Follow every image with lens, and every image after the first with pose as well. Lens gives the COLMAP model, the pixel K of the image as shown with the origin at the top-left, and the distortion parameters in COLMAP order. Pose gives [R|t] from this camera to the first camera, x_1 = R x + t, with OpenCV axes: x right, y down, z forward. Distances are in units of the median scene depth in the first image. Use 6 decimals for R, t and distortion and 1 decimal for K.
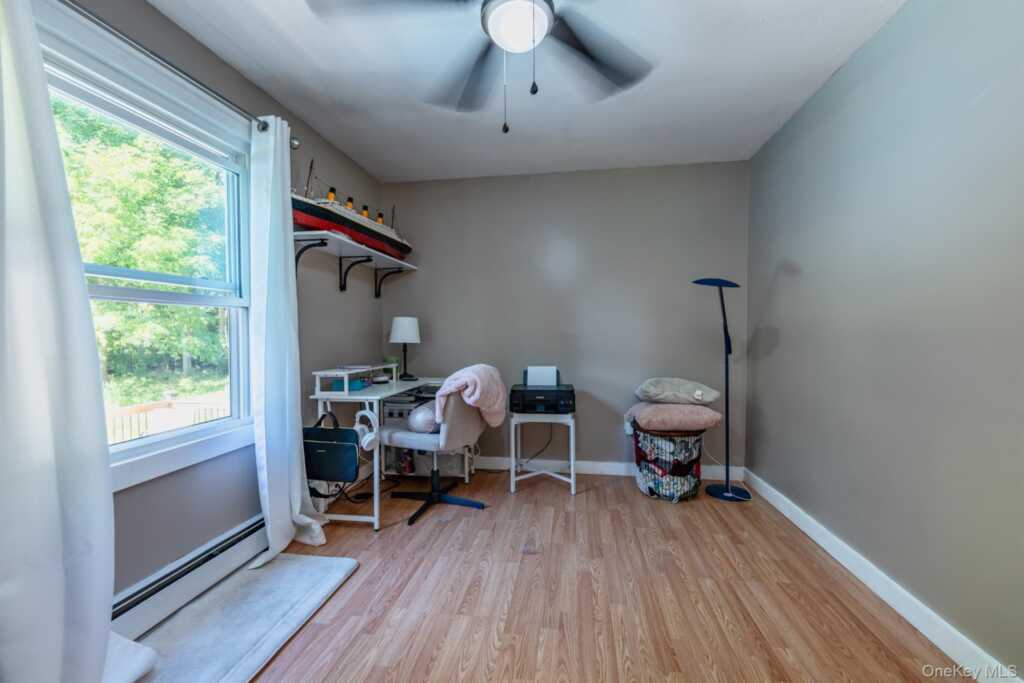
lens RADIAL K [[414.2, 0, 512.0], [0, 414.2, 341.5], [0, 0, 1]] dist [0.001842, 0.000558]
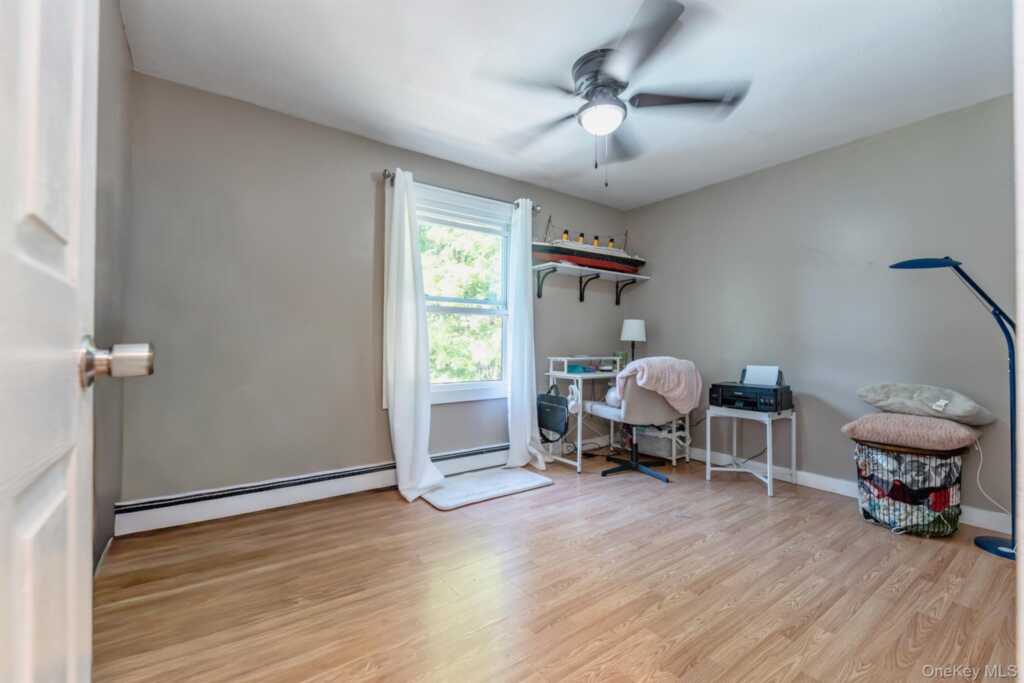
lens RADIAL K [[424.1, 0, 501.4], [0, 424.1, 336.7], [0, 0, 1]] dist [0.000346, -0.000235]
pose [[0.693272, -0.001668, -0.720675, 0.491281], [-0.024803, 0.999350, -0.026172, 0.044345], [0.720250, 0.036019, 0.692779, -0.172286]]
